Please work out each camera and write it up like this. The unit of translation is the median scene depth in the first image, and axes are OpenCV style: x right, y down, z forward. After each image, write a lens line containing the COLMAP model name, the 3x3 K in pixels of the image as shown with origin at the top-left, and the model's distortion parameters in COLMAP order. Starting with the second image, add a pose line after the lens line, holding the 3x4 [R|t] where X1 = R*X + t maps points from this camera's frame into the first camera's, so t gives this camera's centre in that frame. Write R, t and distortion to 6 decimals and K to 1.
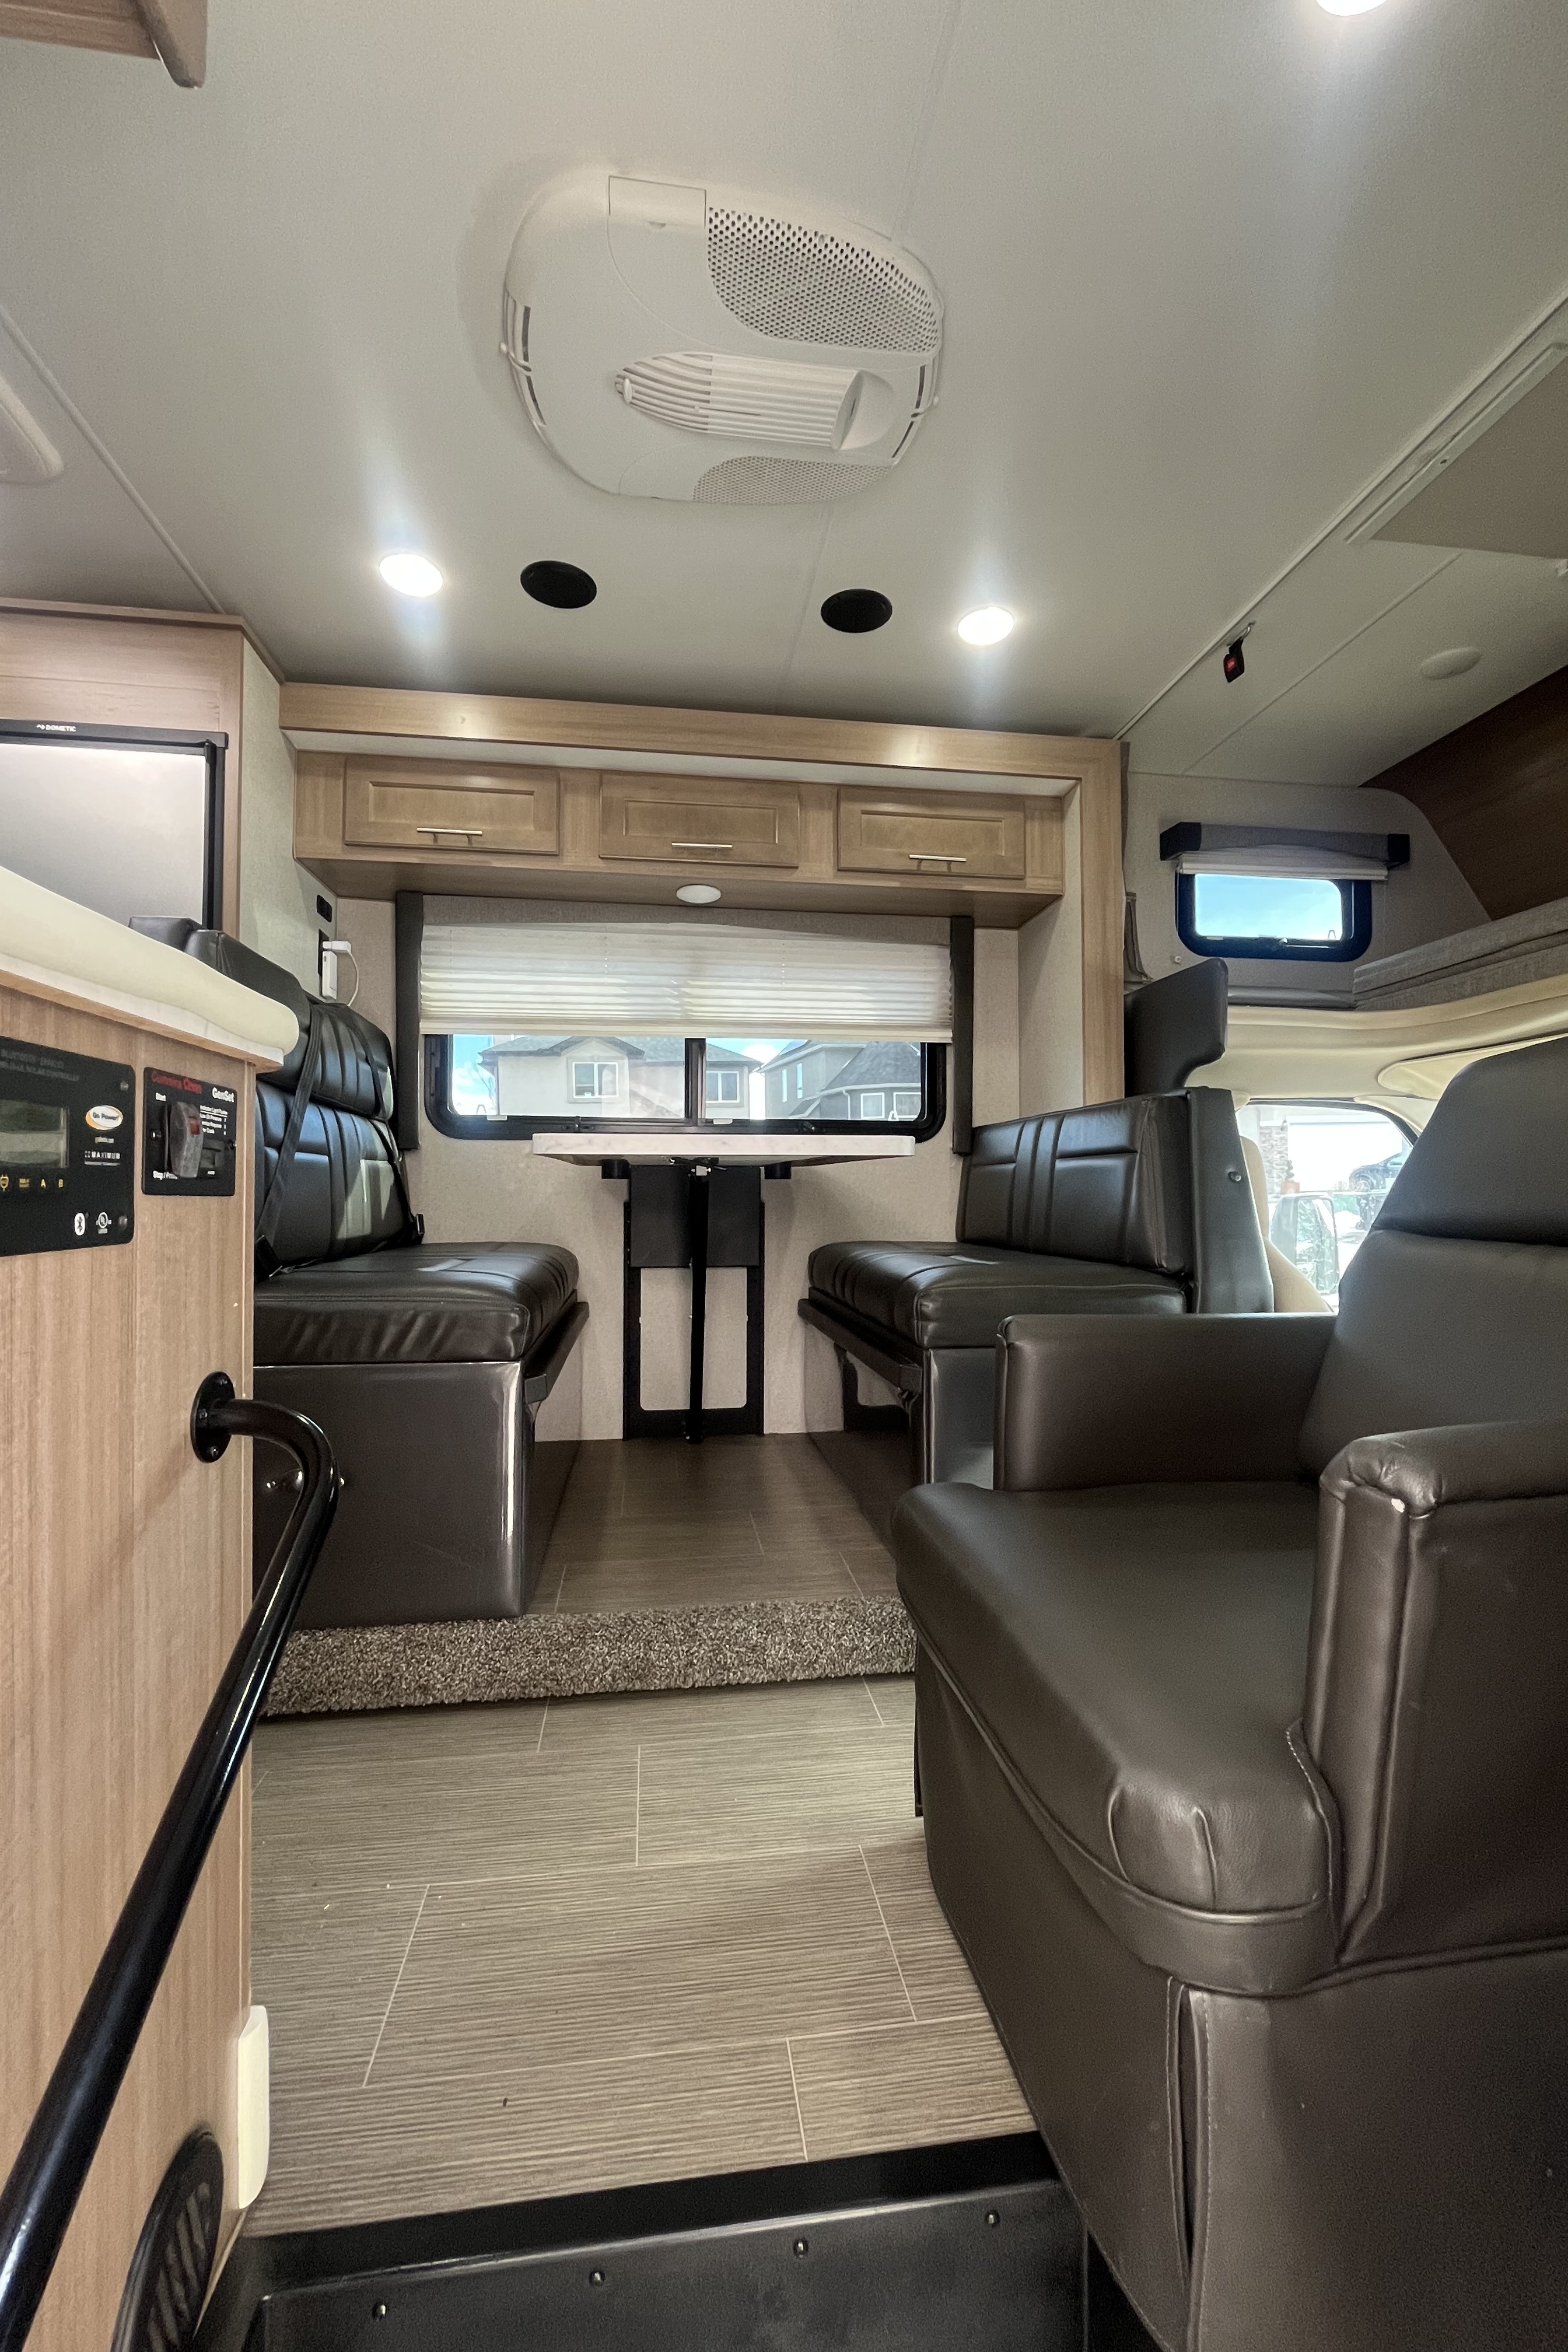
lens RADIAL K [[959.8, 0, 784.0], [0, 959.8, 1171.5], [0, 0, 1]] dist [-0.001968, -0.000287]
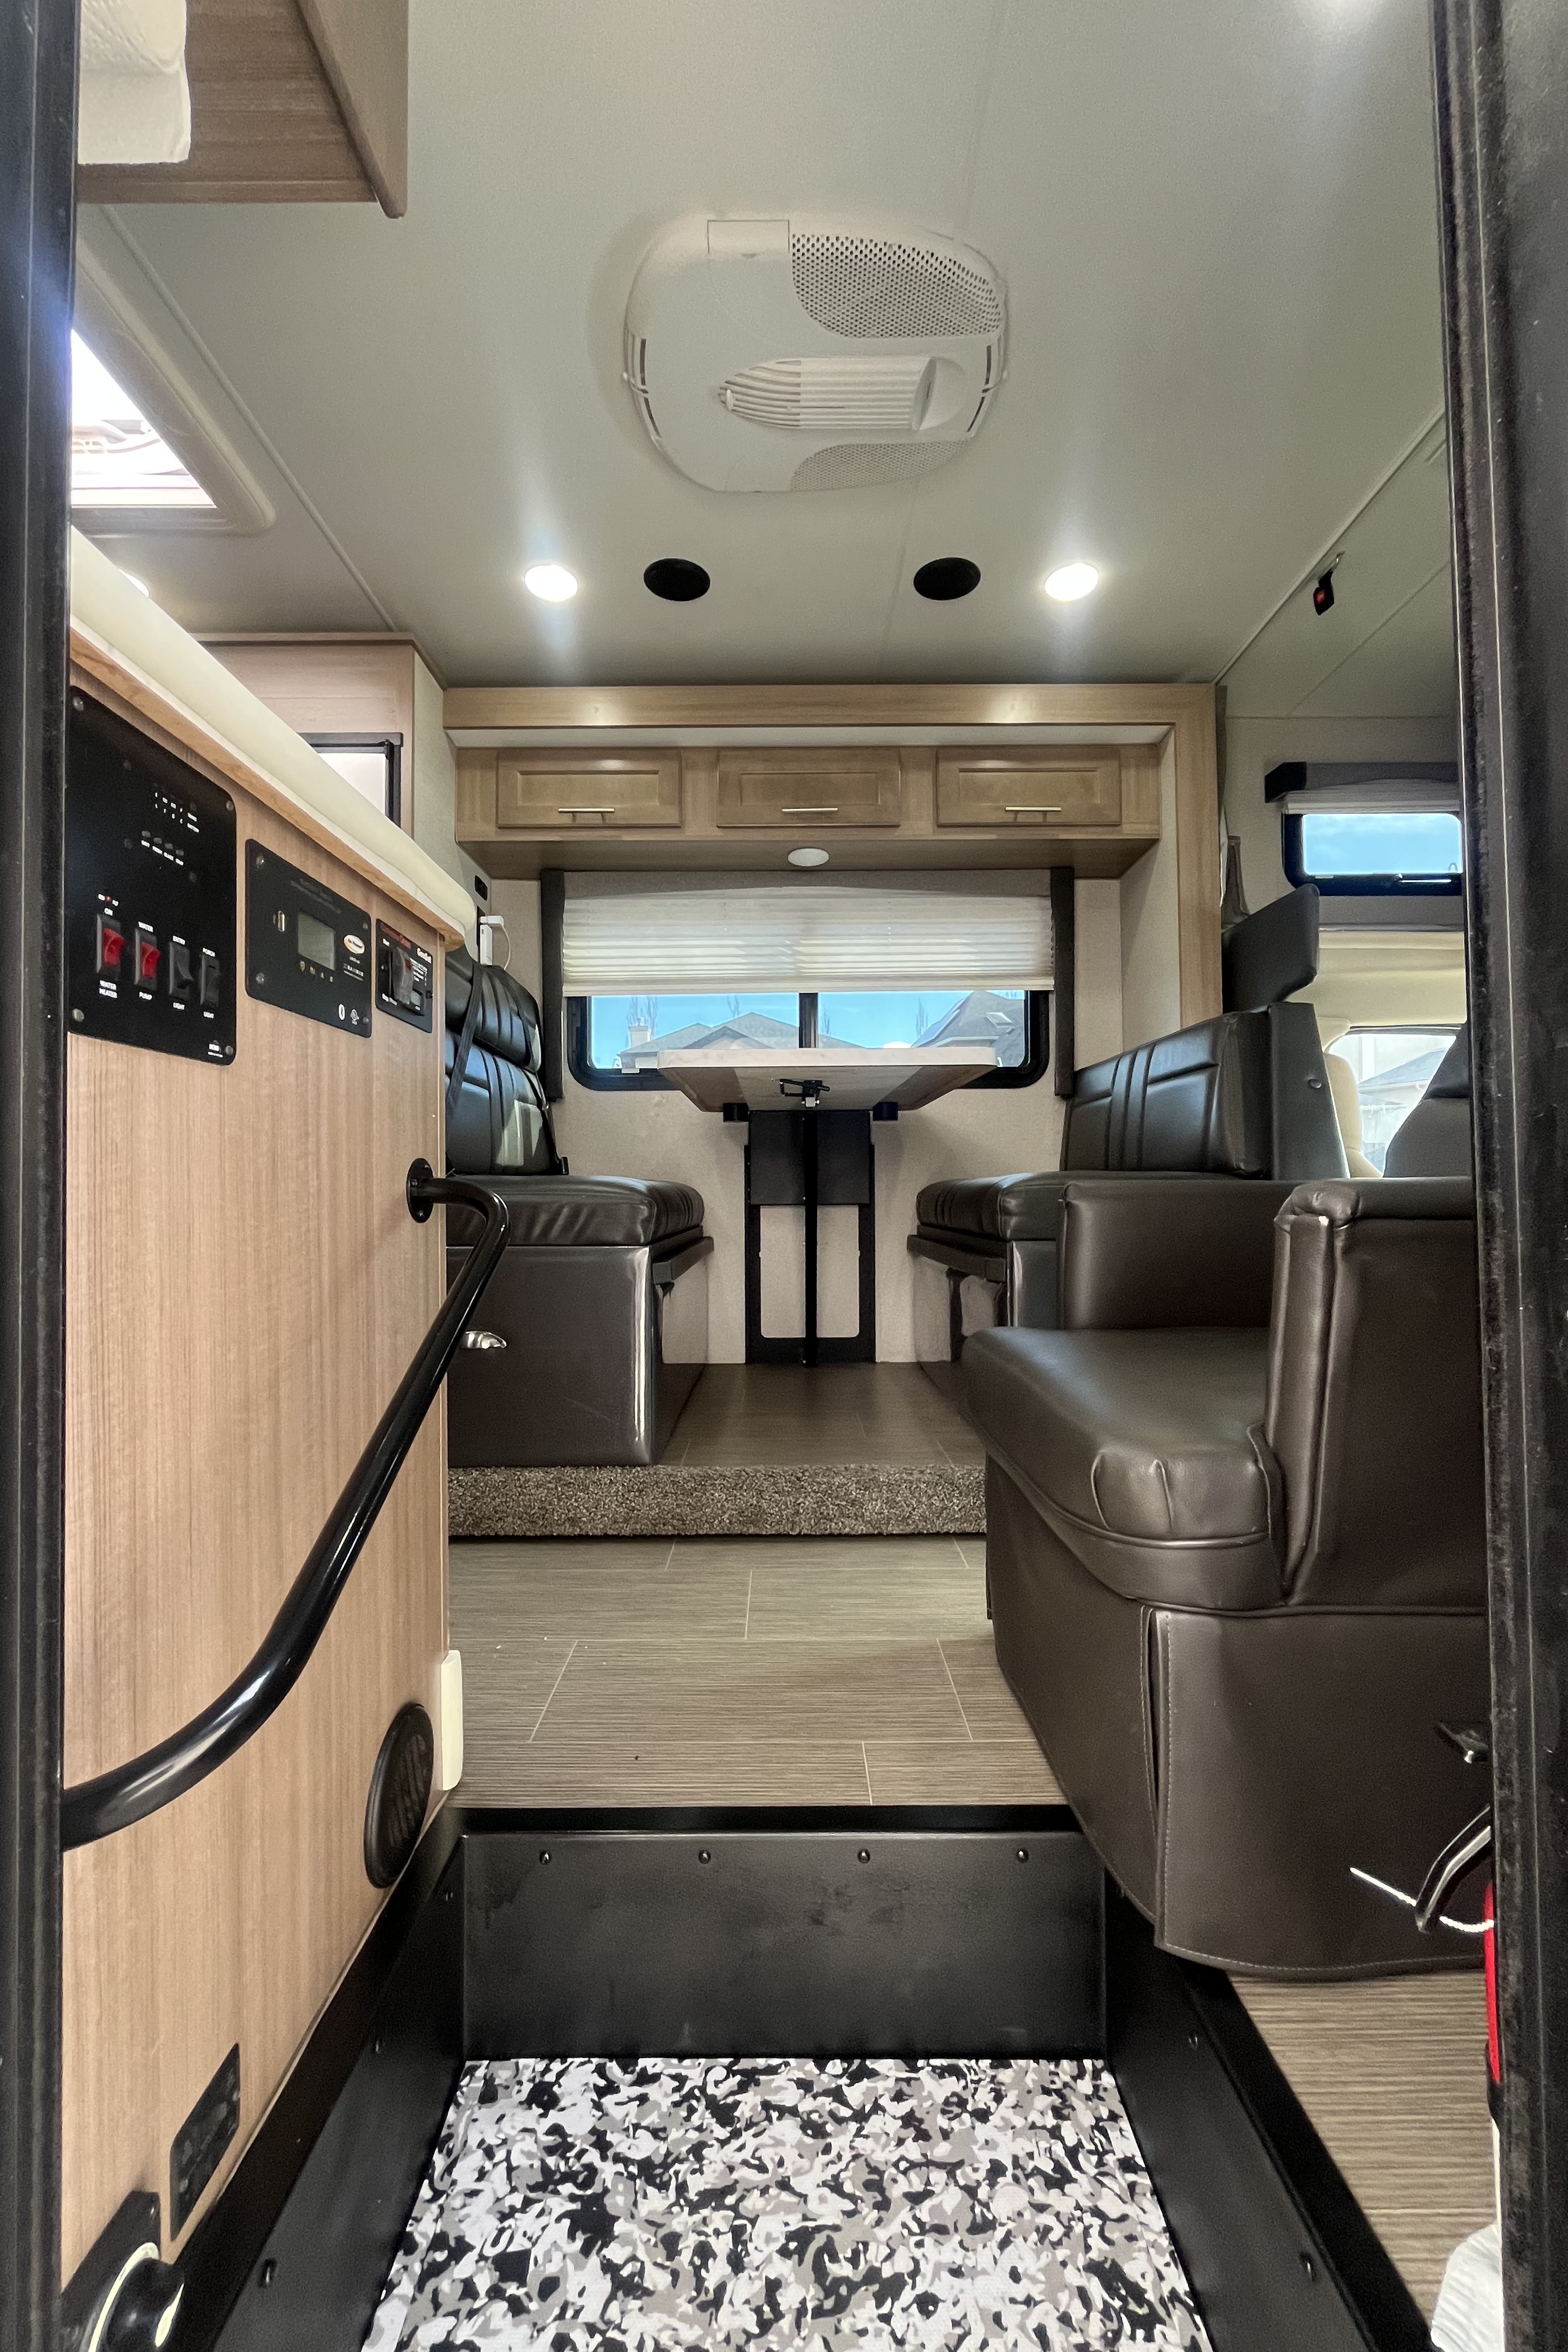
lens RADIAL K [[959.8, 0, 784.0], [0, 959.8, 1171.5], [0, 0, 1]] dist [-0.001968, -0.000287]
pose [[0.990537, -0.011019, -0.136805, 0.030939], [0.011048, 0.999939, -0.000552, 0.072055], [0.136803, -0.000965, 0.990598, -0.084197]]
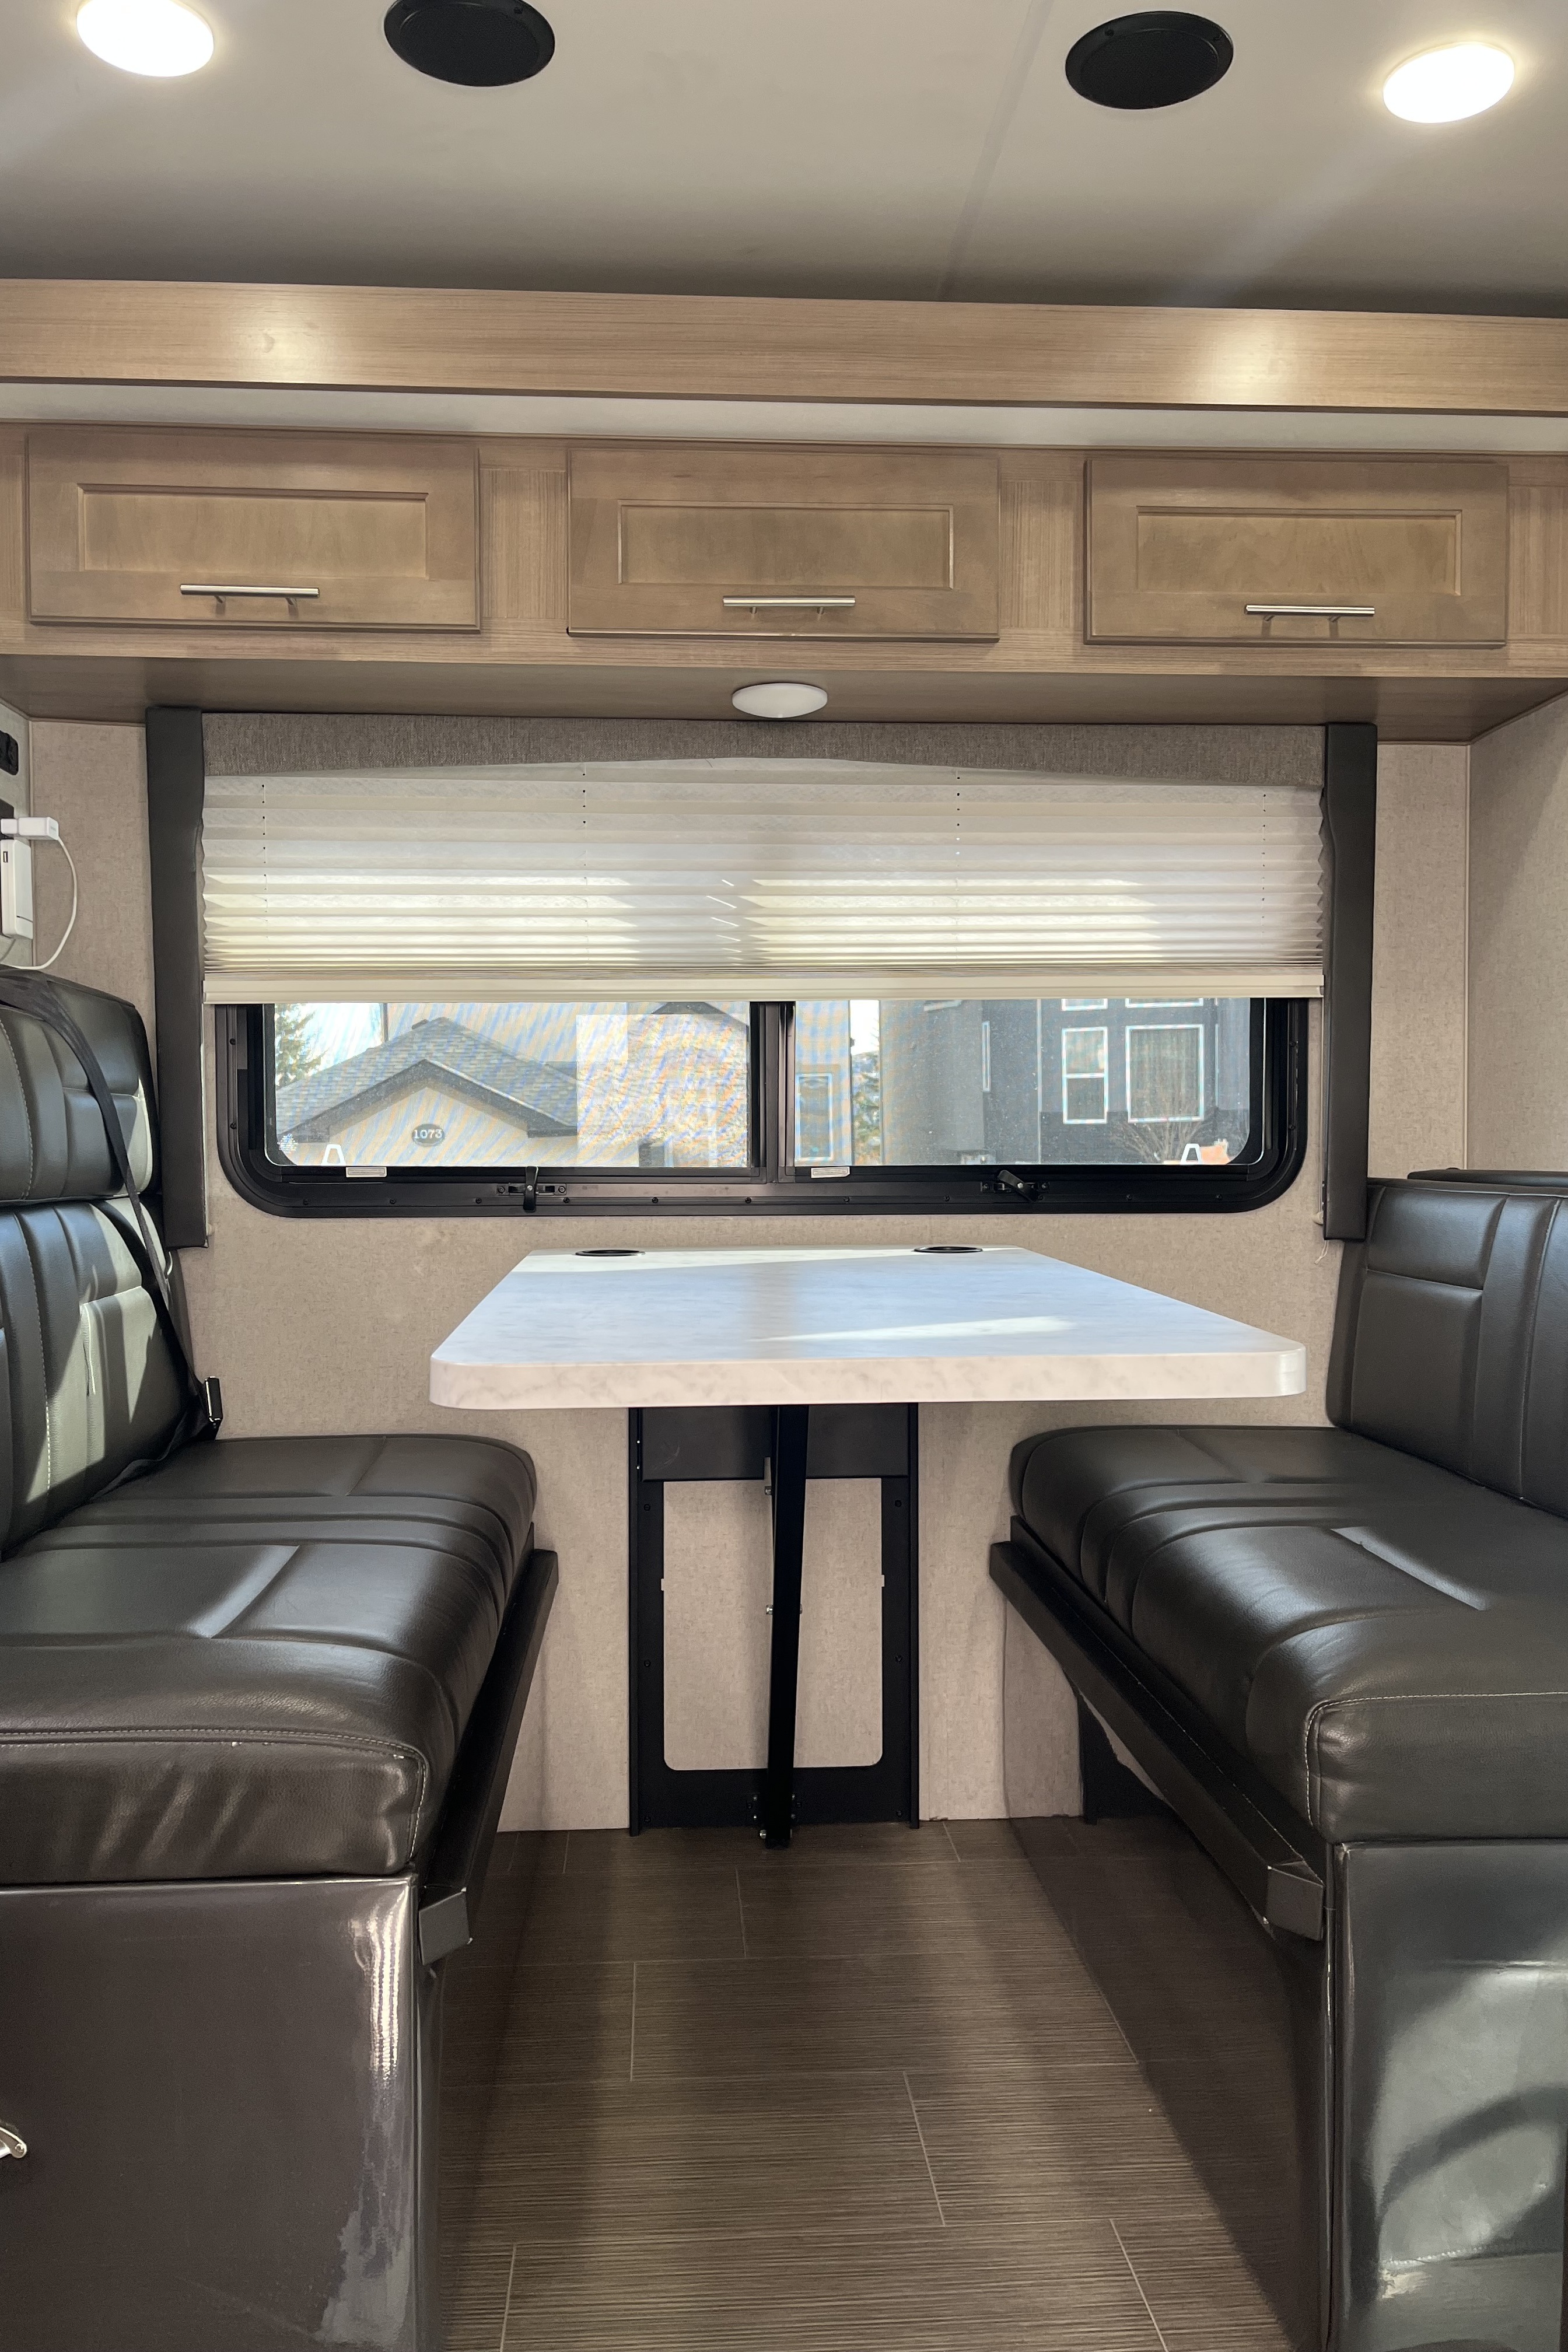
lens RADIAL K [[1780.5, 0, 772.8], [0, 1780.5, 1200.9], [0, 0, 1]] dist [0.043583, -0.052323]
pose [[0.996966, -0.002231, -0.077812, -0.027844], [0.006525, 0.998466, 0.054977, -0.103237], [0.077570, -0.055318, 0.995451, 0.135982]]
